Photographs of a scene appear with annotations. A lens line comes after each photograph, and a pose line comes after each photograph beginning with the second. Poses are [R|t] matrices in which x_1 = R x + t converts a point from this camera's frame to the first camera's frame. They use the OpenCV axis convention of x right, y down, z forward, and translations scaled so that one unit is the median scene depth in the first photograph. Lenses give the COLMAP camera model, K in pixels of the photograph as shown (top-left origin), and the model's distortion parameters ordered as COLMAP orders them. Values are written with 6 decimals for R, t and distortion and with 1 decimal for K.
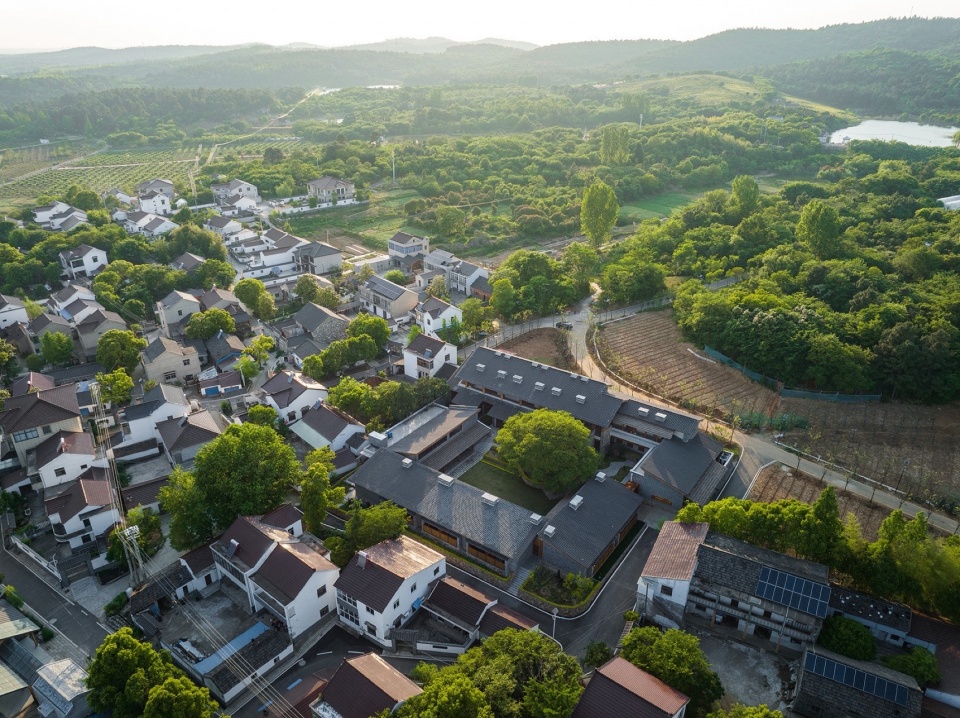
lens RADIAL K [[677.0, 0, 477.5], [0, 677.0, 355.9], [0, 0, 1]] dist [-0.040908, 0.006738]
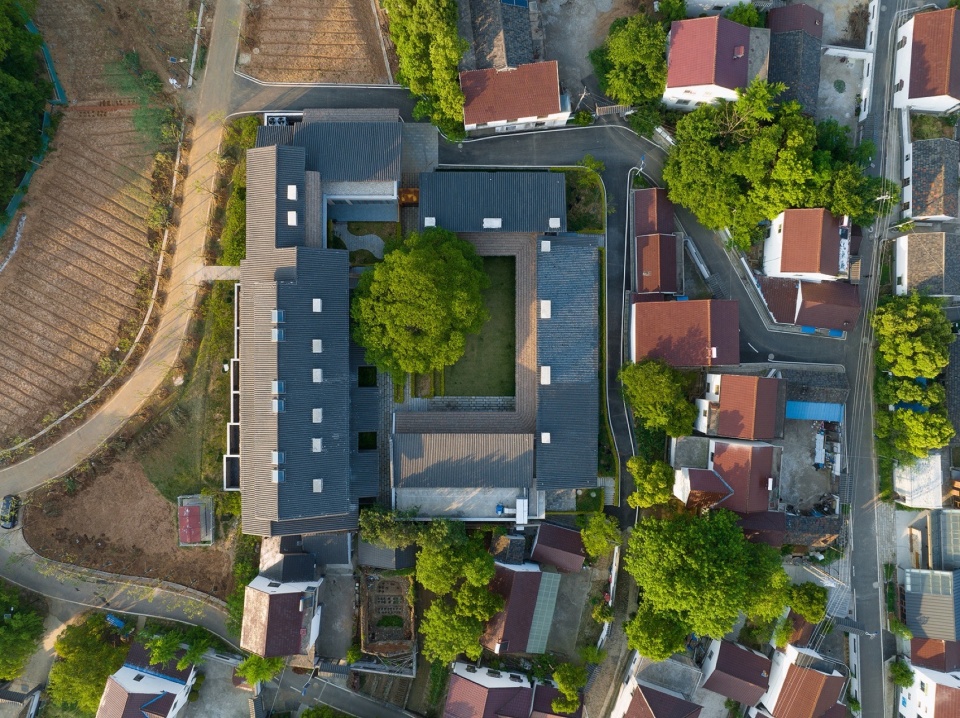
lens RADIAL K [[677.0, 0, 486.1], [0, 677.0, 356.2], [0, 0, 1]] dist [-0.040908, 0.006738]
pose [[-0.582890, -0.812511, -0.008095, 0.018289], [0.339244, -0.252400, 0.906205, -0.509140], [-0.738345, 0.525471, 0.422761, 0.618289]]
